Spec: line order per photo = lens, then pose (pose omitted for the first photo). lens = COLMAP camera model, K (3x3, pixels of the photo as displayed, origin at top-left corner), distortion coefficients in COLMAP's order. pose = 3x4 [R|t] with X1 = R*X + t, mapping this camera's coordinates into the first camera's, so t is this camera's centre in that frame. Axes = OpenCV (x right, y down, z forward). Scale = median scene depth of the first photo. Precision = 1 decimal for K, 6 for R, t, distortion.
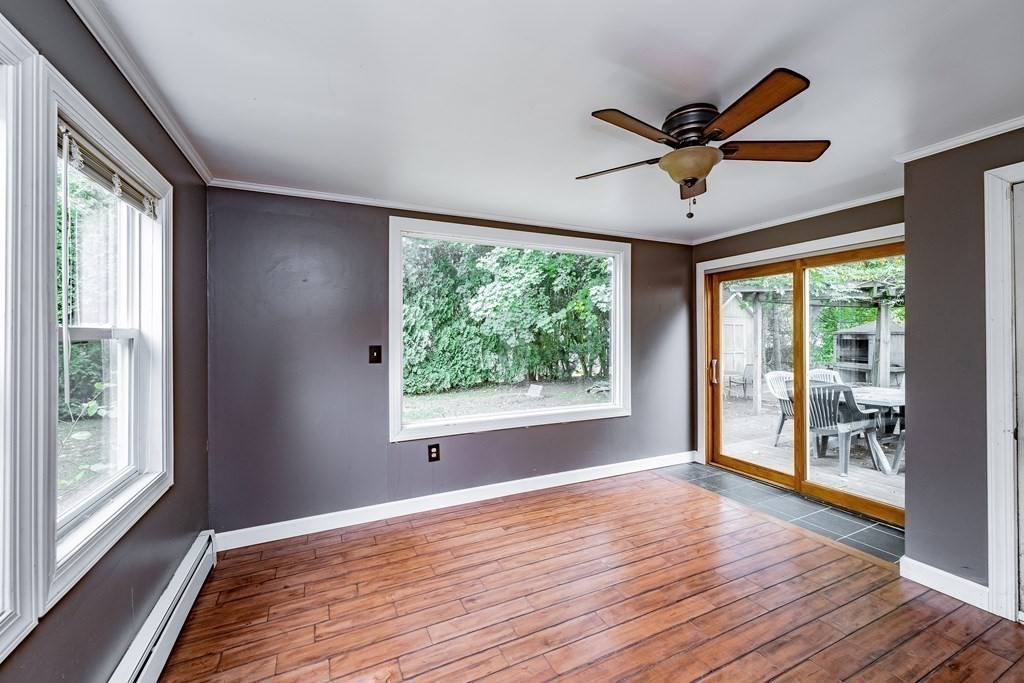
lens RADIAL K [[411.5, 0, 515.4], [0, 411.5, 337.6], [0, 0, 1]] dist [-0.000606, -0.000525]
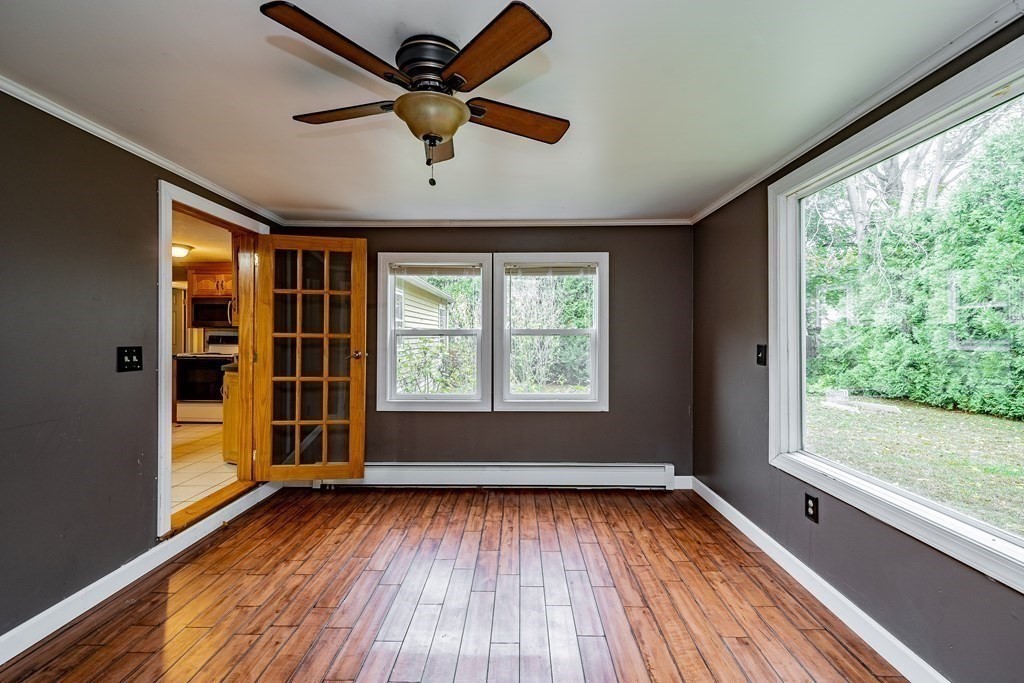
lens RADIAL K [[411.5, 0, 514.1], [0, 411.5, 336.3], [0, 0, 1]] dist [-0.000606, -0.000525]
pose [[-0.442541, 0.010611, -0.896685, 0.656187], [-0.004098, 0.999896, 0.013854, -0.007785], [0.896739, 0.009805, -0.442452, 0.913414]]
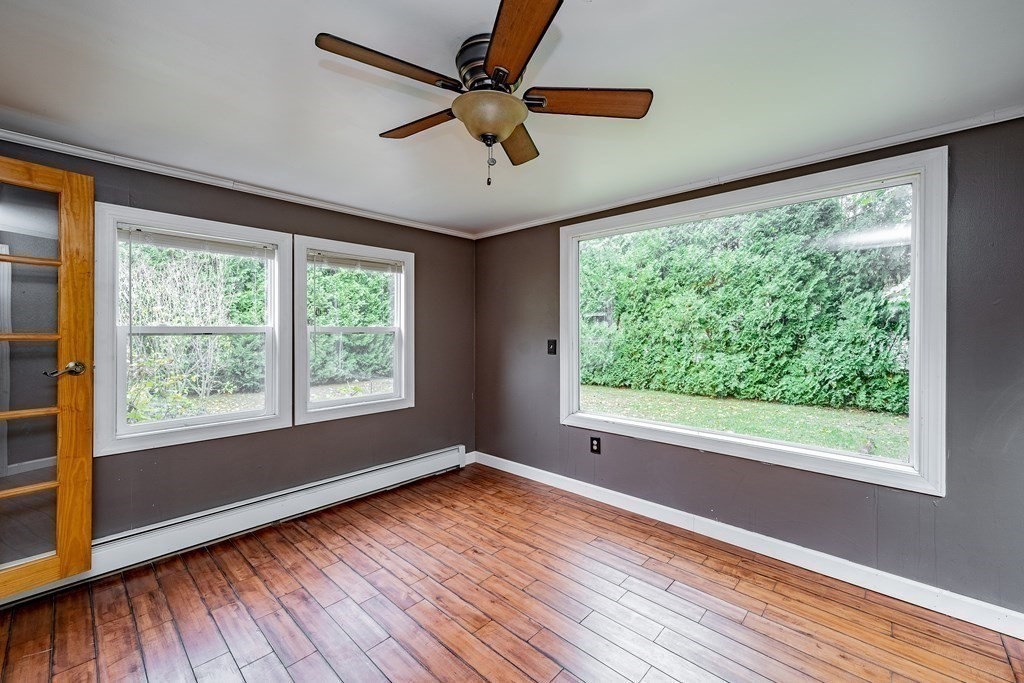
lens RADIAL K [[411.5, 0, 515.9], [0, 411.5, 336.0], [0, 0, 1]] dist [-0.000606, -0.000525]
pose [[0.369549, 0.017345, -0.929049, 0.726476], [-0.008761, 0.999846, 0.015182, -0.008525], [0.929170, 0.002529, 0.369644, 0.459919]]
